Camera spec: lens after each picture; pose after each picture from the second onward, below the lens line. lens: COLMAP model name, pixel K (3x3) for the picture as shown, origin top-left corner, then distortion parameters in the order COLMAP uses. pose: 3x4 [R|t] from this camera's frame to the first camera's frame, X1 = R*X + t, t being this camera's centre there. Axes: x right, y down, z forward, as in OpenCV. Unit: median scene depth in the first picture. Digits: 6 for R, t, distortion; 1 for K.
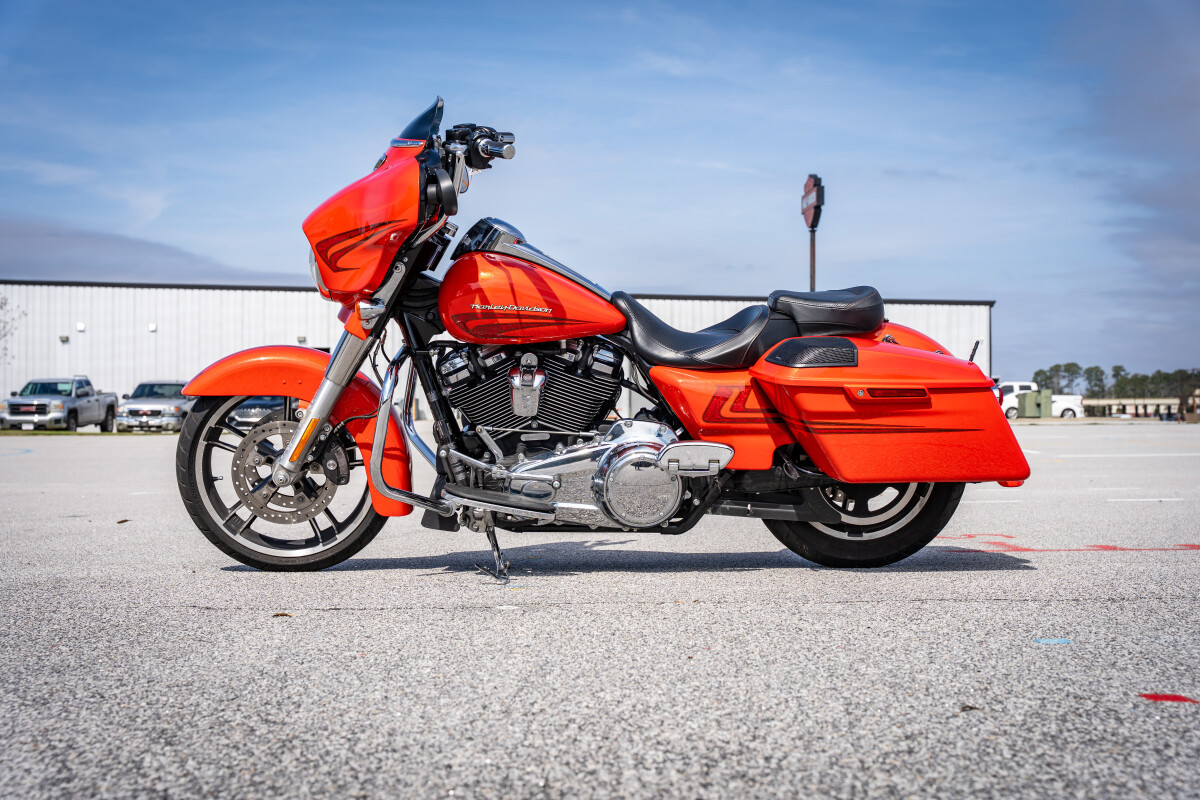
lens RADIAL K [[1529.1, 0, 600.0], [0, 1529.1, 400.0], [0, 0, 1]] dist [-0.004504, 0.004504]
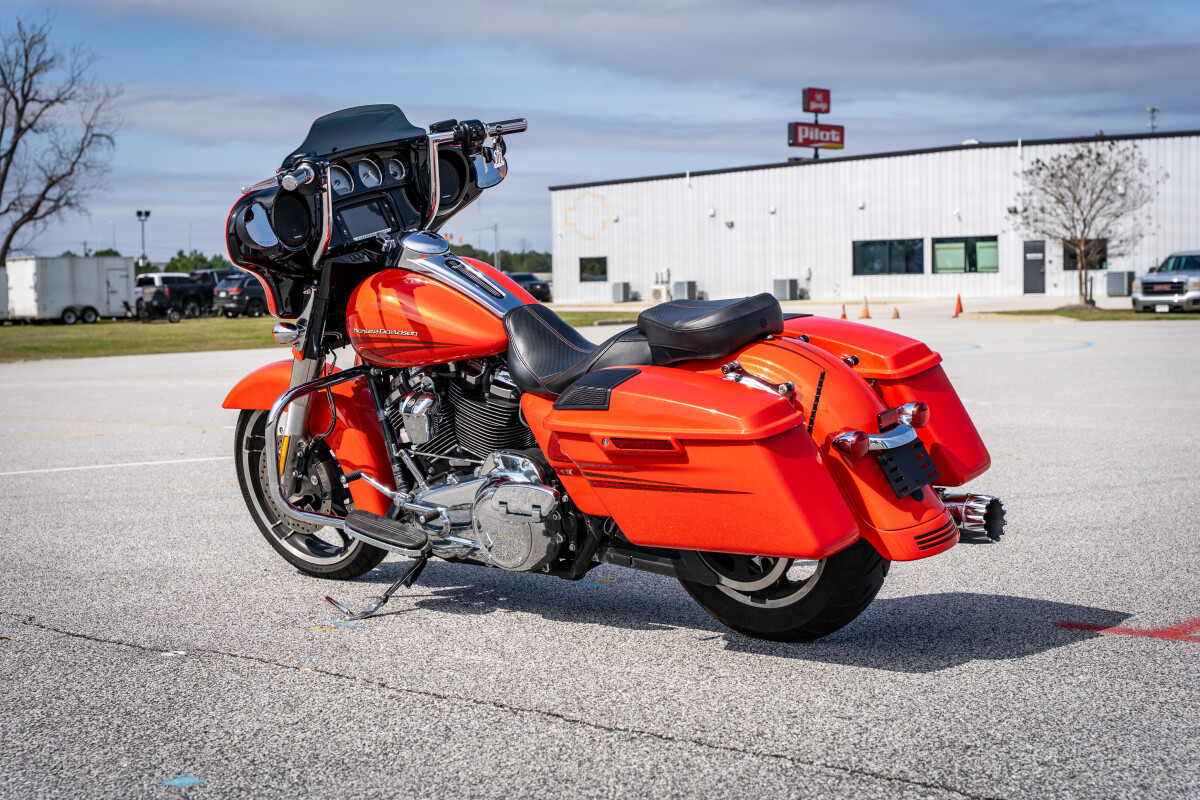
lens RADIAL K [[1817.1, 0, 600.0], [0, 1817.1, 400.0], [0, 0, 1]] dist [0.021092, 0.028574]
pose [[0.741480, 0.029316, -0.670334, 0.779393], [0.023006, 0.997347, 0.069065, -0.090181], [0.670581, -0.066632, 0.738838, 0.243709]]
